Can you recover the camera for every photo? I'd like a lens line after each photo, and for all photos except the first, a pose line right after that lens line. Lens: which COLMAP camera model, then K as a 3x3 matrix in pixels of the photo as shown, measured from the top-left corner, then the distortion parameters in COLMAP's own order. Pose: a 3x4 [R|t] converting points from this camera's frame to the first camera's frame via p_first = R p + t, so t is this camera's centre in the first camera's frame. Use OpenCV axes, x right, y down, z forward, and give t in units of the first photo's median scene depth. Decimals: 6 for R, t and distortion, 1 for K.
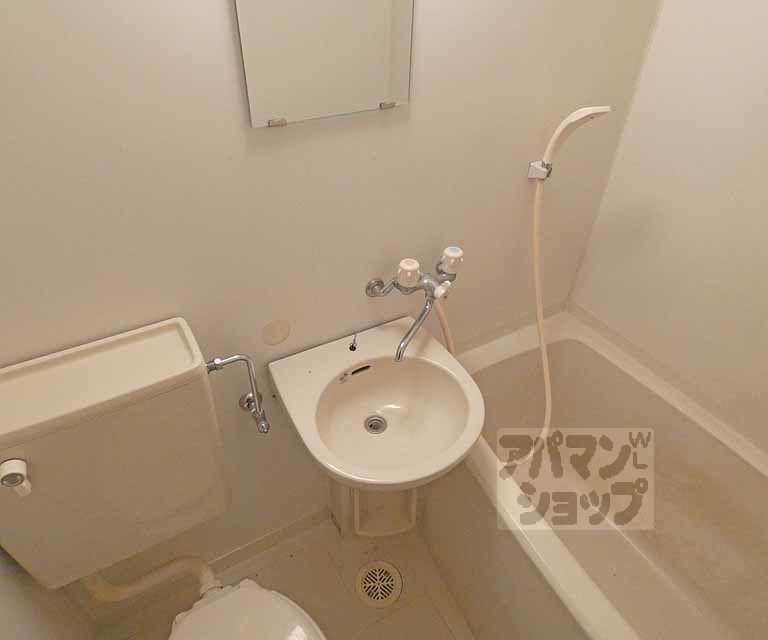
lens RADIAL K [[499.3, 0, 365.4], [0, 499.3, 314.0], [0, 0, 1]] dist [-0.003497, -0.000264]
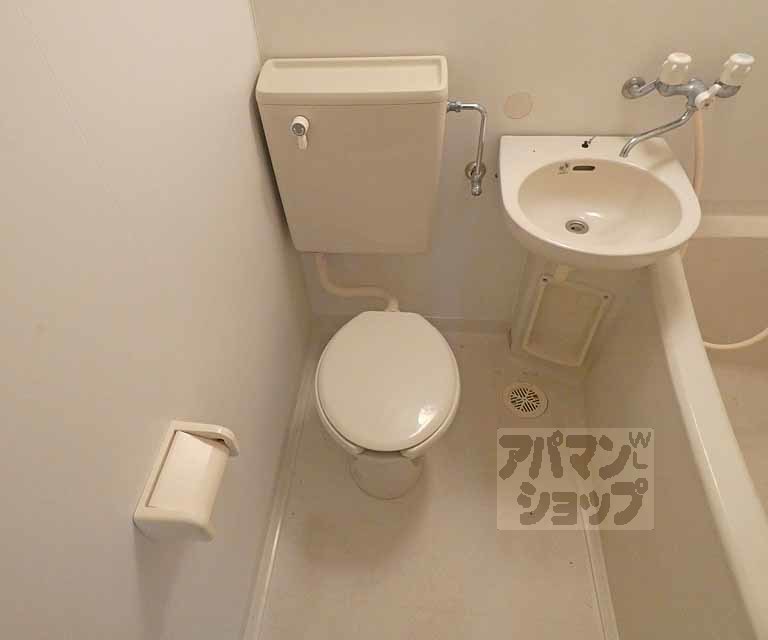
lens RADIAL K [[499.3, 0, 365.4], [0, 499.3, 314.0], [0, 0, 1]] dist [-0.003497, -0.000264]
pose [[0.819928, 0.385742, -0.422992, 0.174803], [-0.301610, 0.919106, 0.253526, 0.268632], [0.486570, -0.080294, 0.869944, -0.133036]]
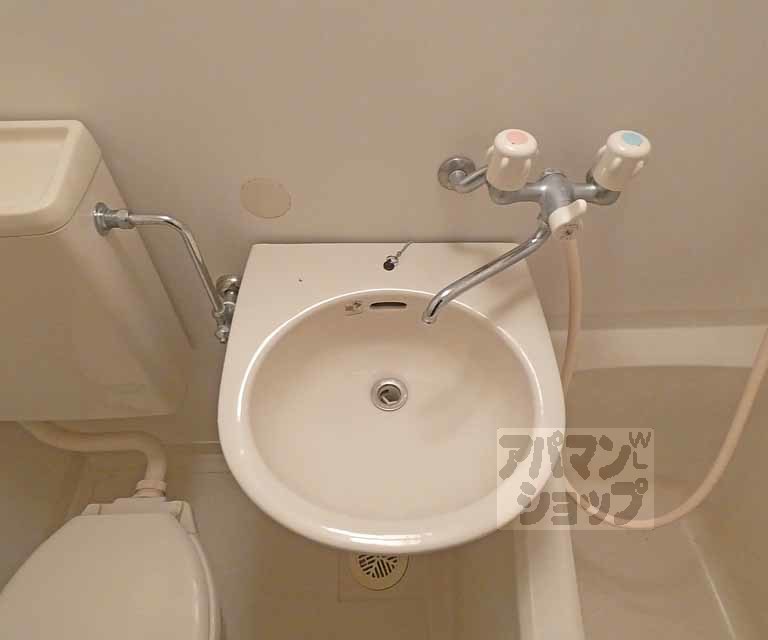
lens RADIAL K [[508.6, 0, 384.0], [0, 508.6, 320.0], [0, 0, 1]] dist [-0.002724, 0.000630]
pose [[0.887403, 0.366556, -0.279556, 0.164538], [-0.286287, 0.913510, 0.289032, -0.045385], [0.361324, -0.176455, 0.915592, 0.453375]]
